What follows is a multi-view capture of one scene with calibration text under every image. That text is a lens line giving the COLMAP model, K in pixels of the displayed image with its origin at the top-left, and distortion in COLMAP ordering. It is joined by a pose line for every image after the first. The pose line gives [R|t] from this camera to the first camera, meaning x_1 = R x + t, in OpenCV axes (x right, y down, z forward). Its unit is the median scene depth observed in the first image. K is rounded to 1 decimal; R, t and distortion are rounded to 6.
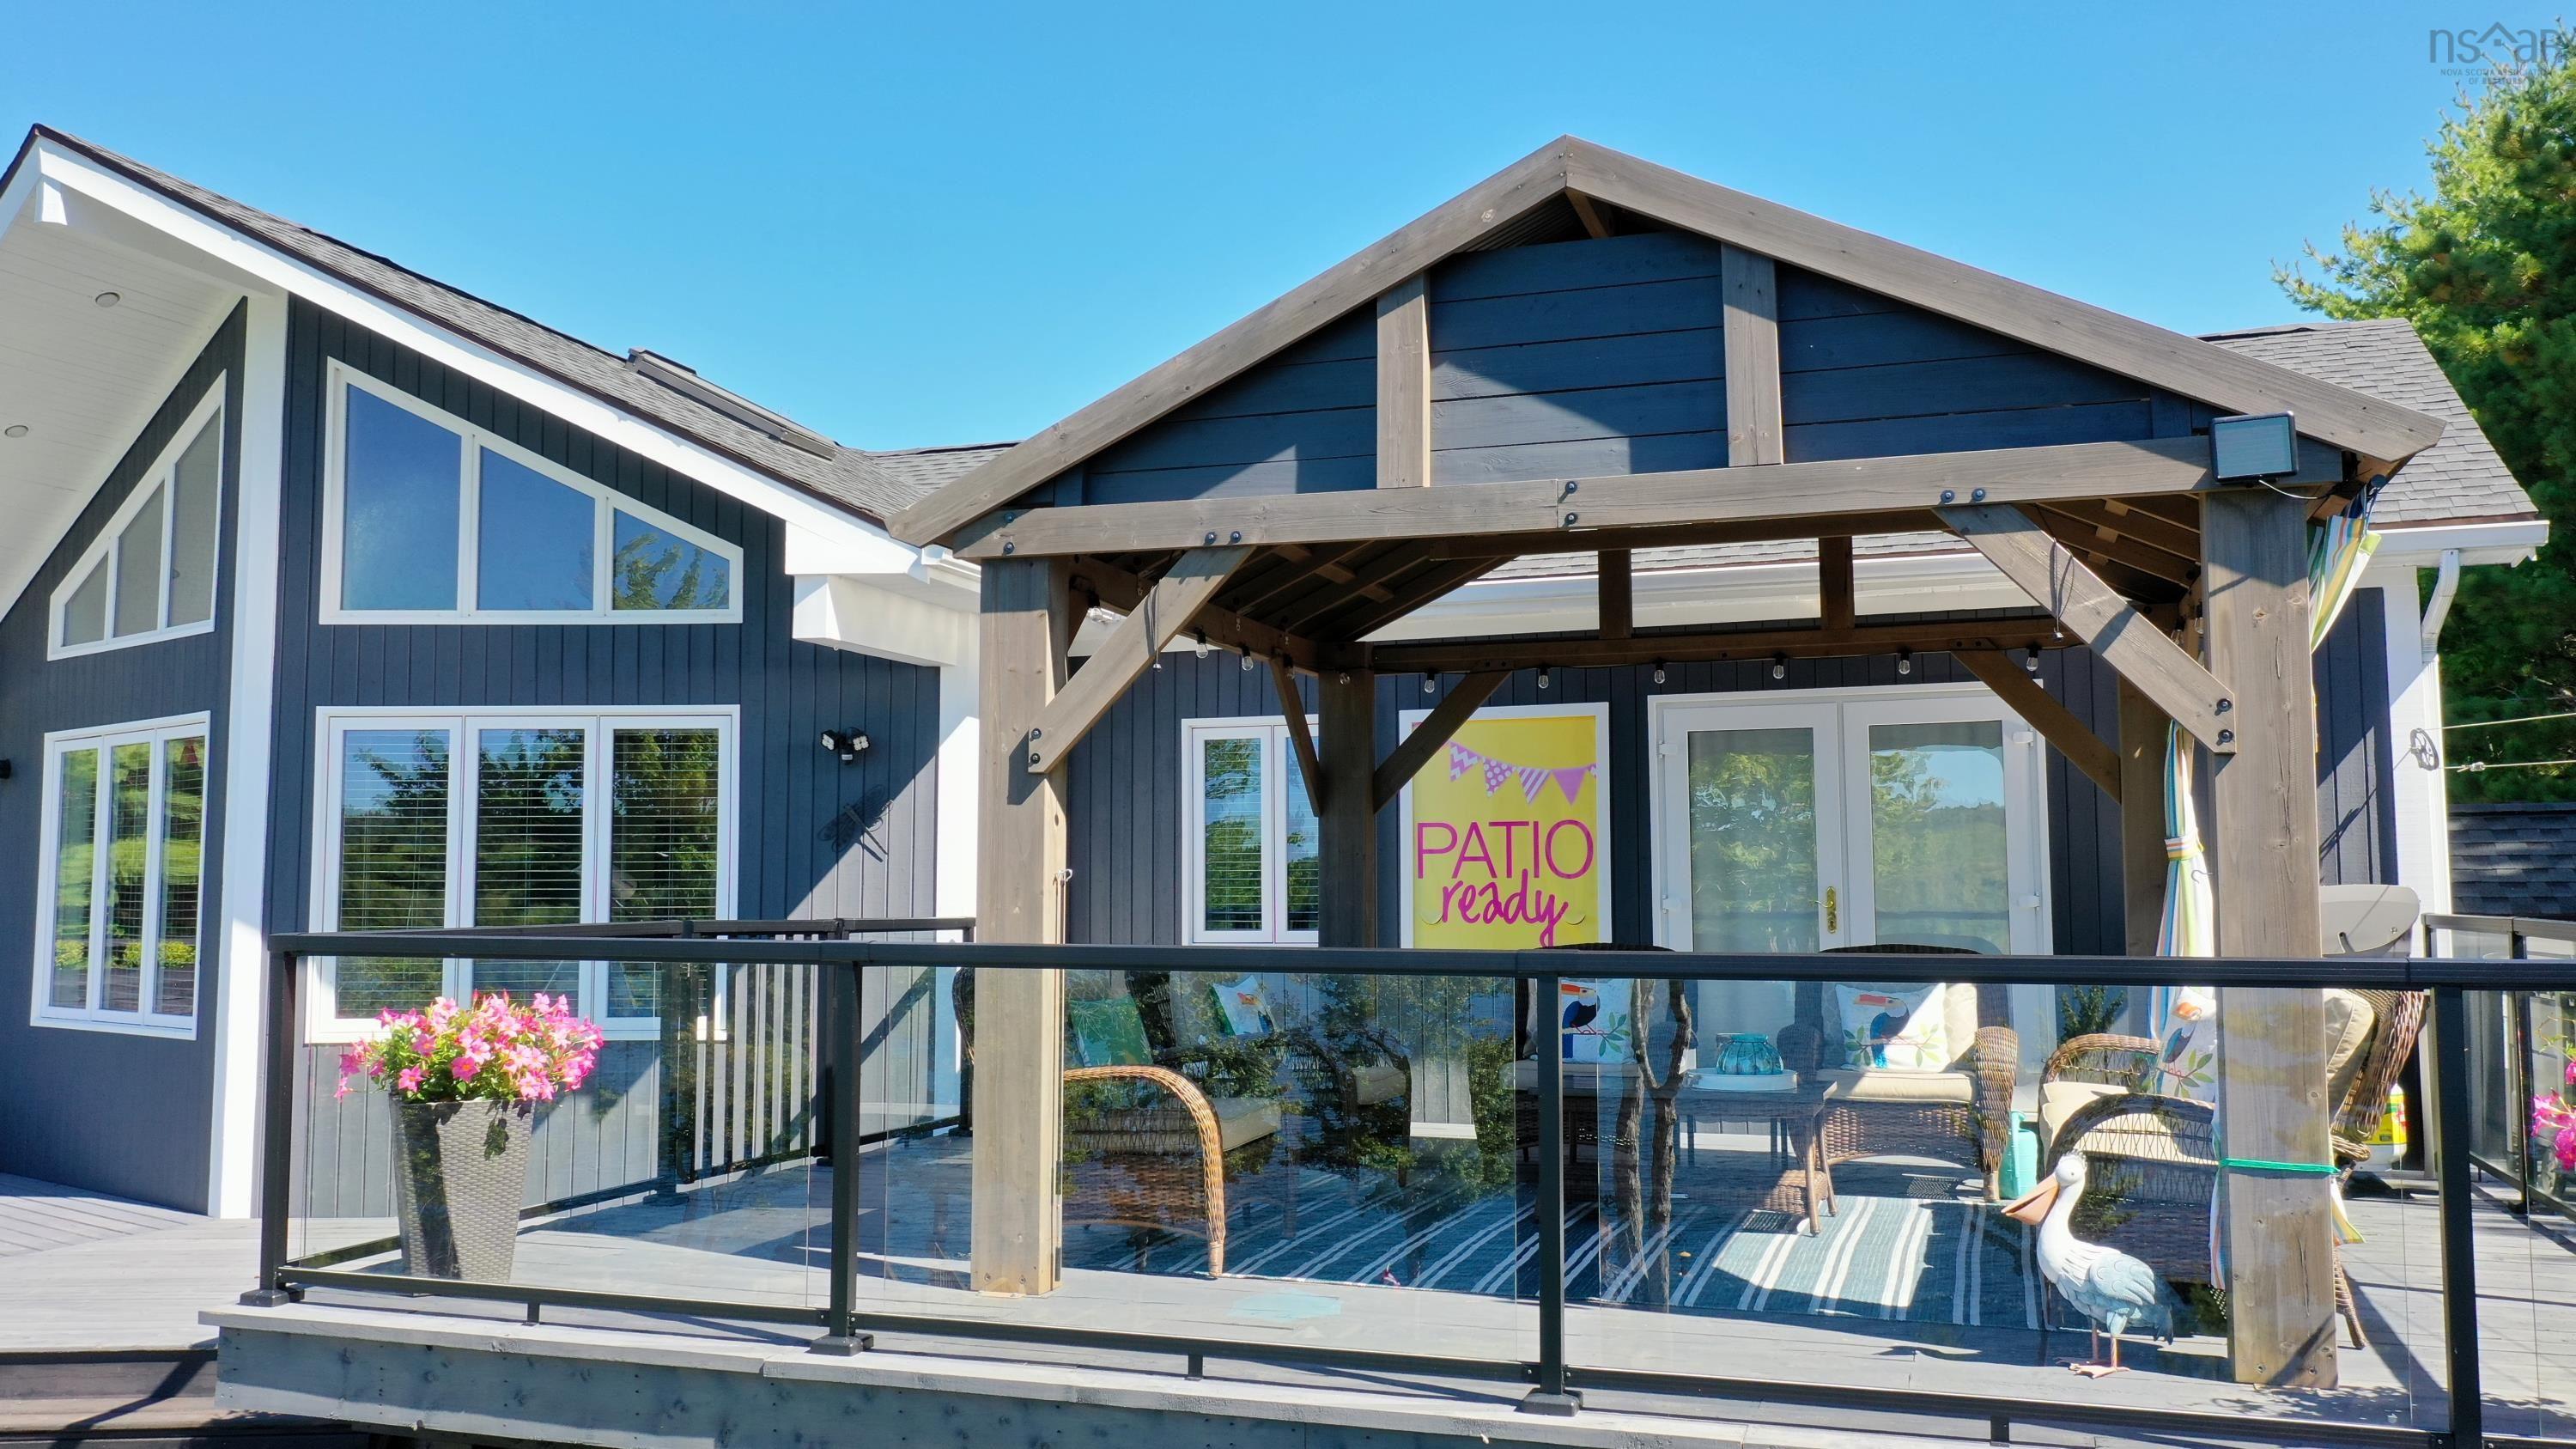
lens RADIAL K [[2047.6, 0, 1288.0], [0, 2047.6, 724.5], [0, 0, 1]] dist [0.000538, 0.011771]
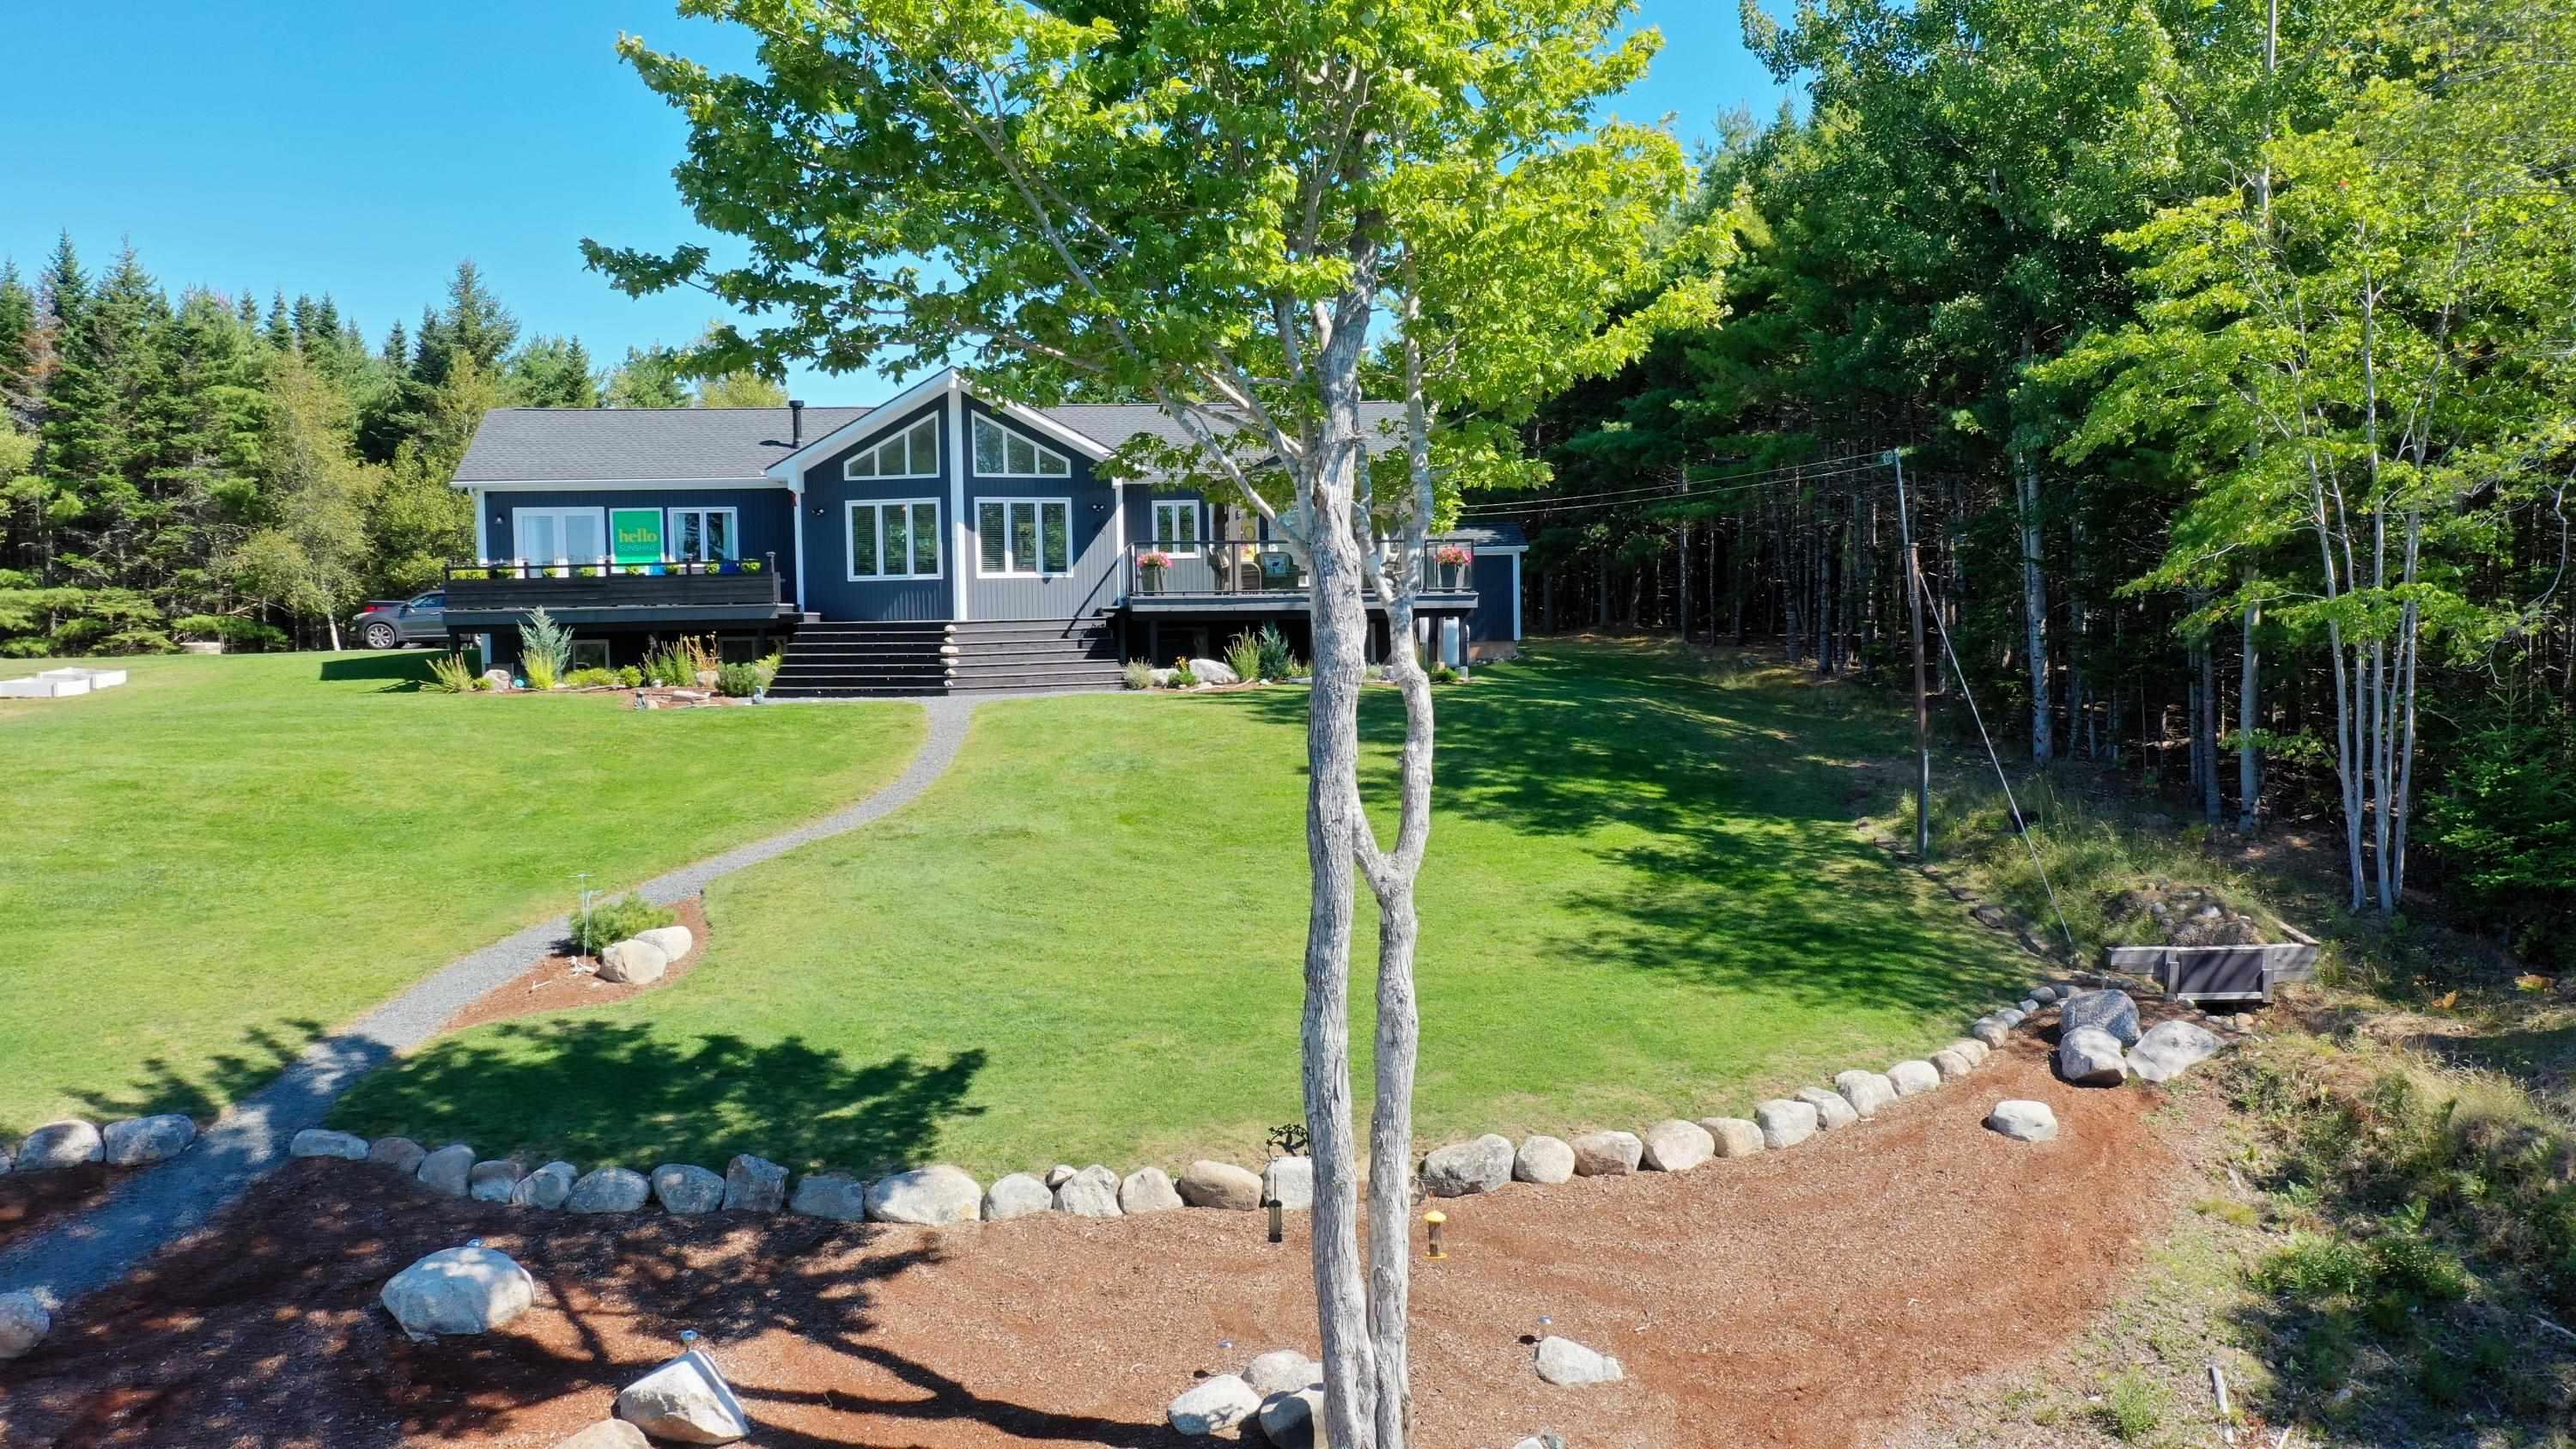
lens RADIAL K [[2047.6, 0, 1288.0], [0, 2047.6, 724.5], [0, 0, 1]] dist [0.000538, 0.011771]
pose [[0.906421, -0.034405, 0.420971, -1.970939], [-0.022189, 0.991422, 0.128804, -0.118325], [-0.421791, -0.126092, 0.897883, -3.597304]]
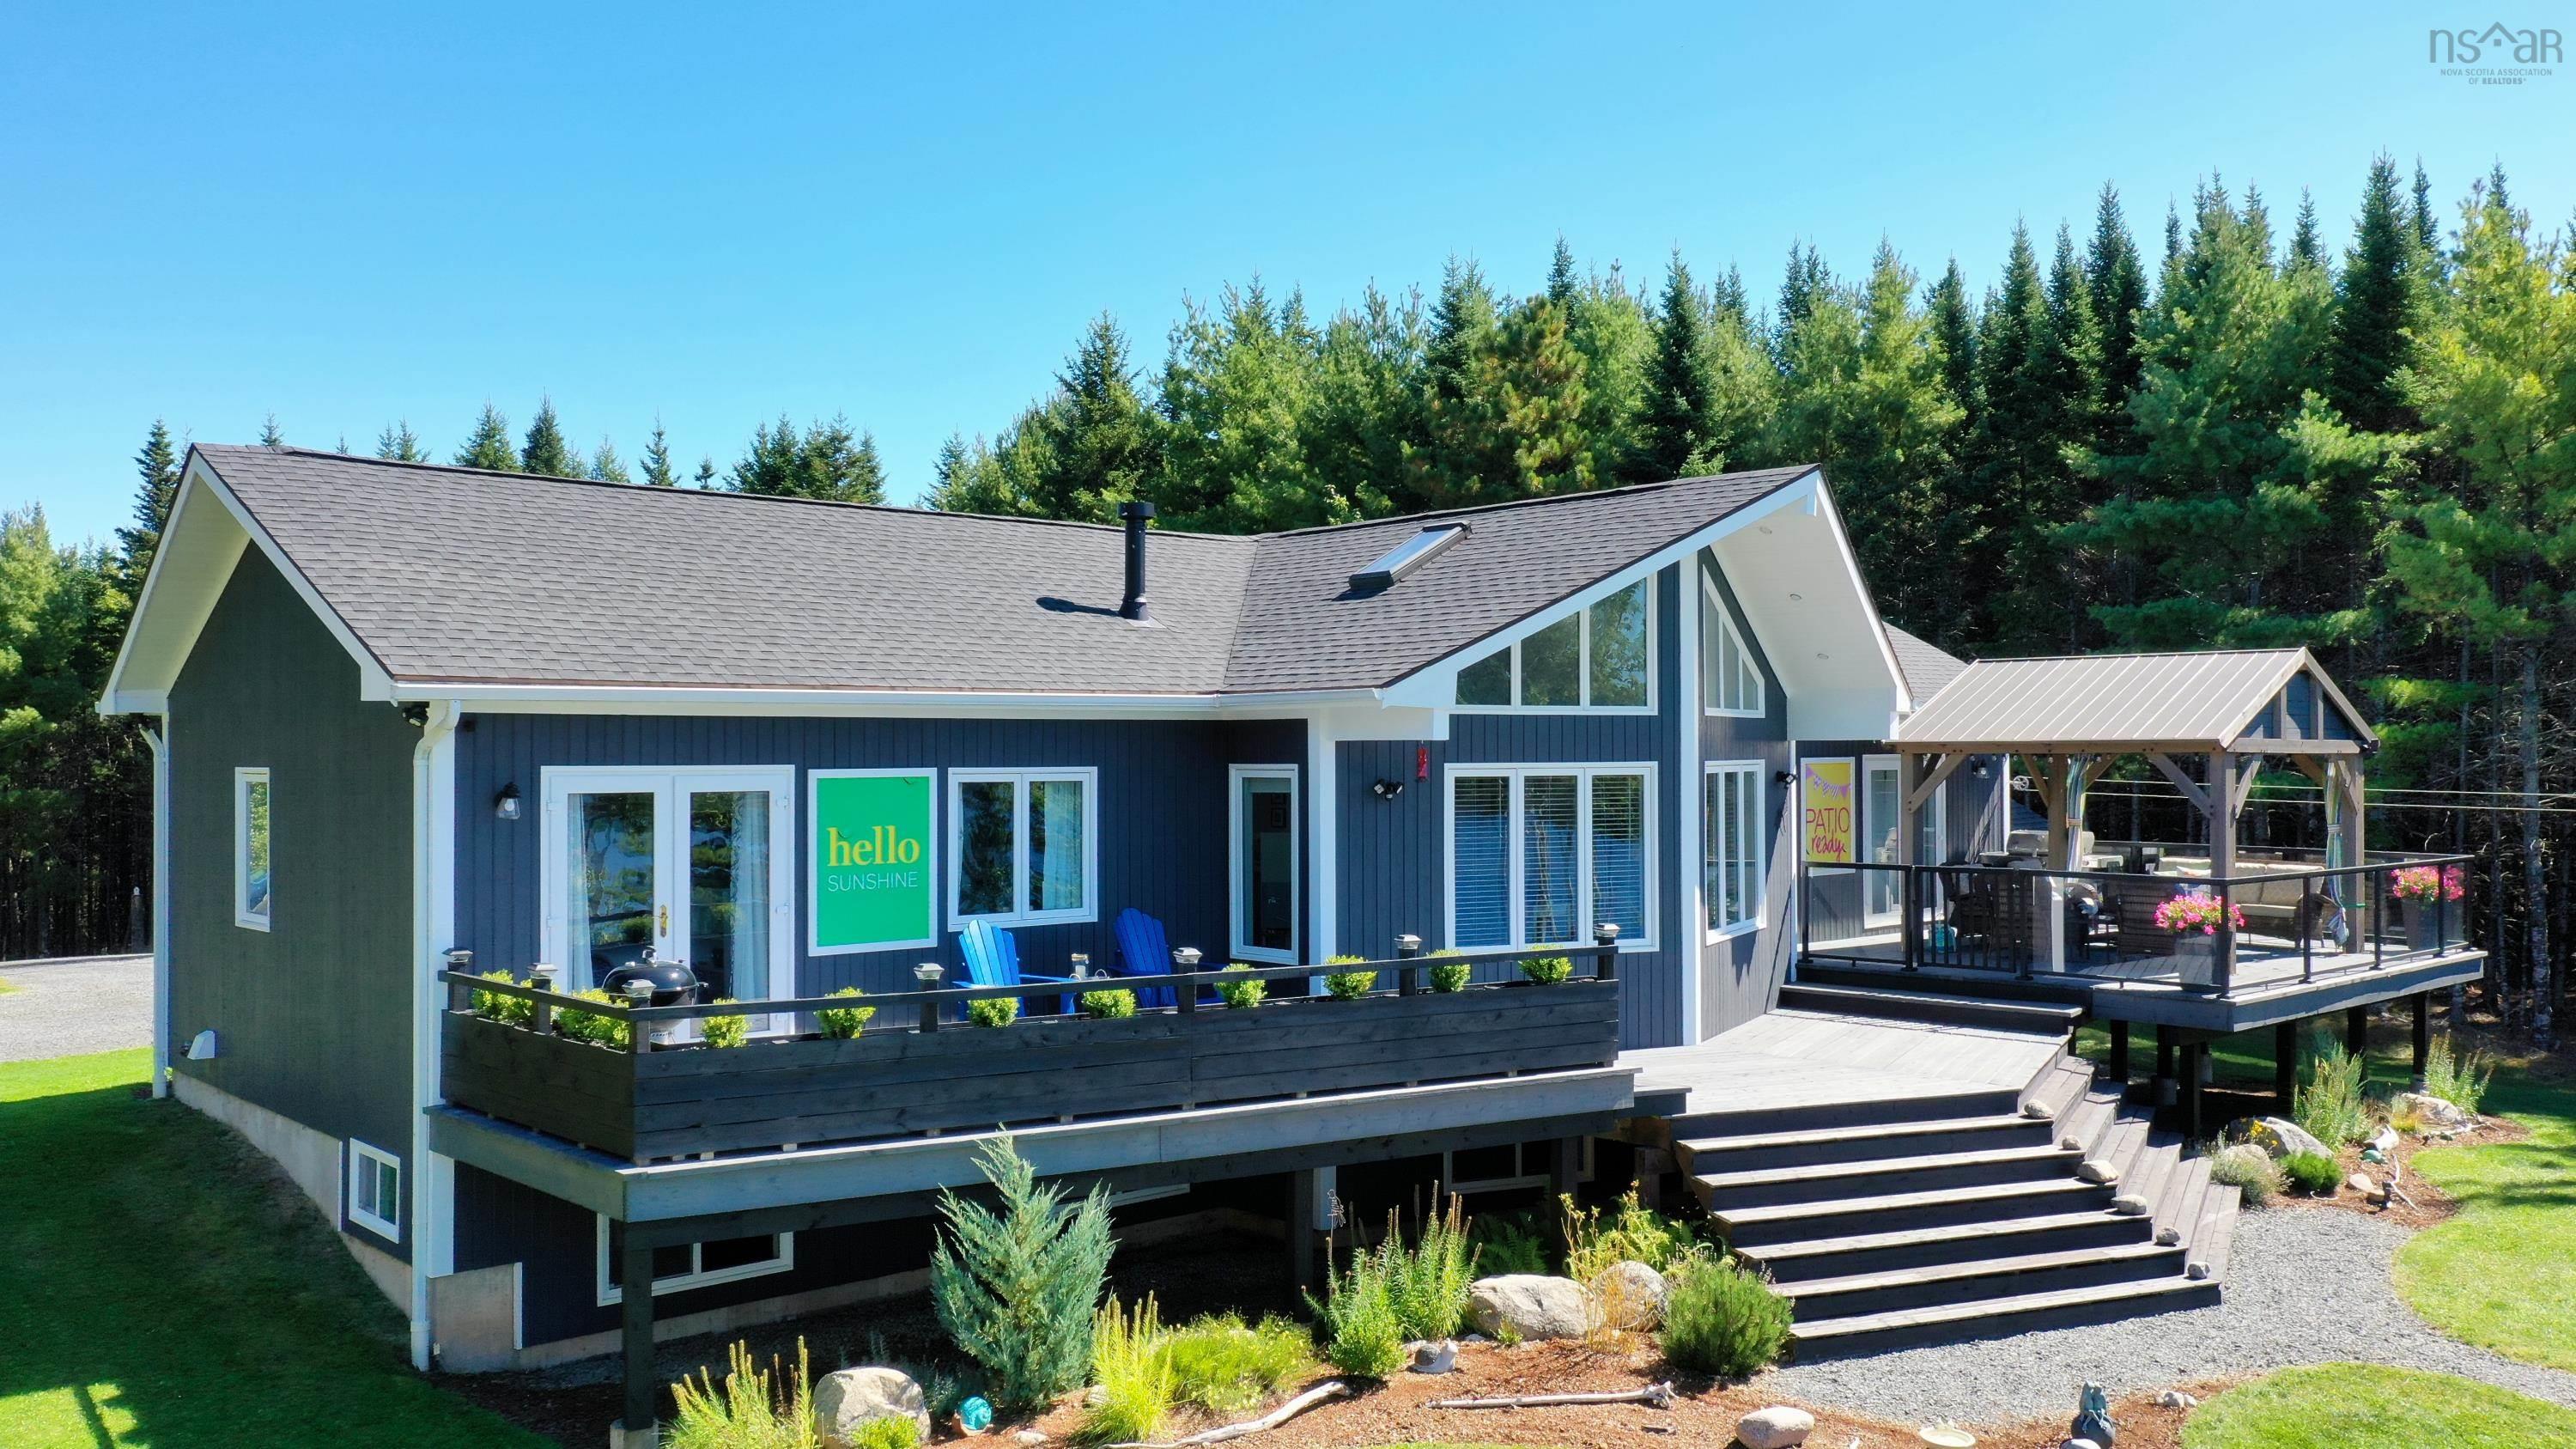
lens RADIAL K [[2047.6, 0, 1288.0], [0, 2047.6, 724.5], [0, 0, 1]] dist [0.000538, 0.011771]
pose [[0.478019, 0.016633, 0.878192, -2.676575], [-0.072825, 0.997129, 0.020755, -0.061865], [-0.875325, -0.073876, 0.477858, 0.550889]]
